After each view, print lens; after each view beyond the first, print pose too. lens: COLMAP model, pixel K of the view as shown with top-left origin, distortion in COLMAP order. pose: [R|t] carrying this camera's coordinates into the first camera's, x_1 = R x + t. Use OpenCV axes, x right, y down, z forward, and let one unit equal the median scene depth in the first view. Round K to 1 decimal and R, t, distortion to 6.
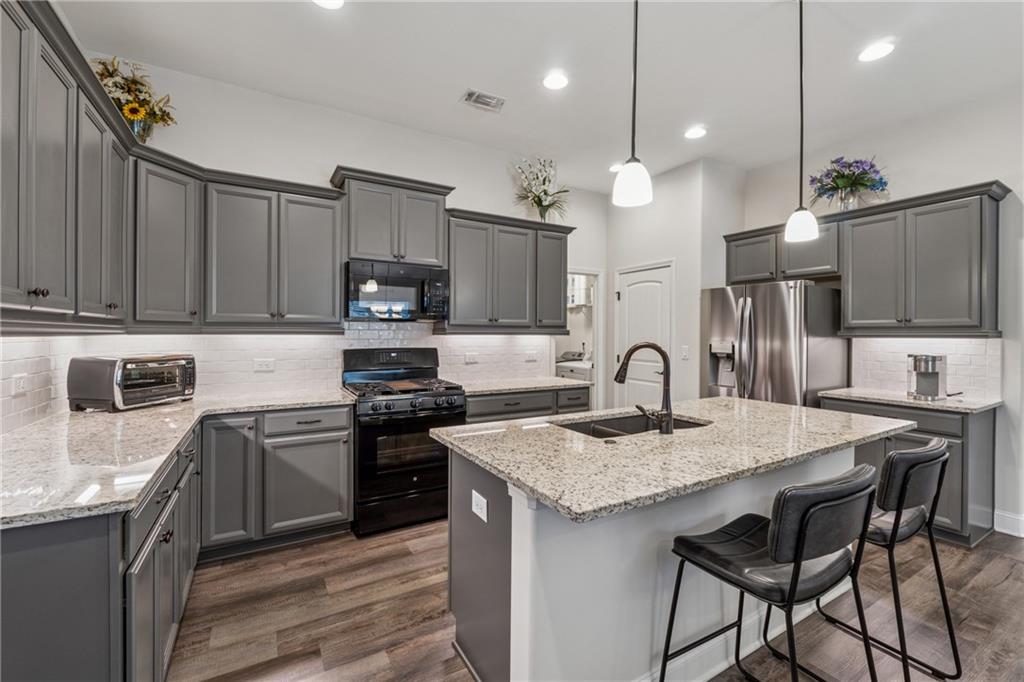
lens RADIAL K [[433.0, 0, 520.7], [0, 433.0, 334.7], [0, 0, 1]] dist [-0.011355, 0.000748]
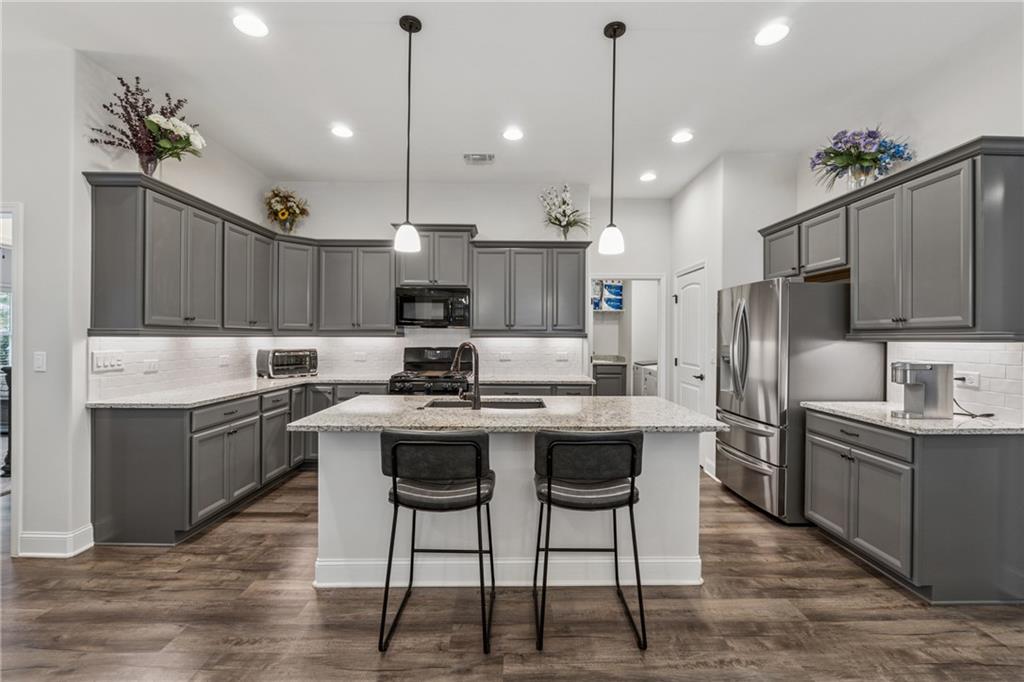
lens RADIAL K [[433.0, 0, 526.2], [0, 433.0, 336.7], [0, 0, 1]] dist [-0.011355, 0.000748]
pose [[0.869393, -0.000214, -0.494121, 0.672207], [-0.001733, 0.999992, -0.003483, 0.002330], [0.494118, 0.003884, 0.869386, -0.061601]]
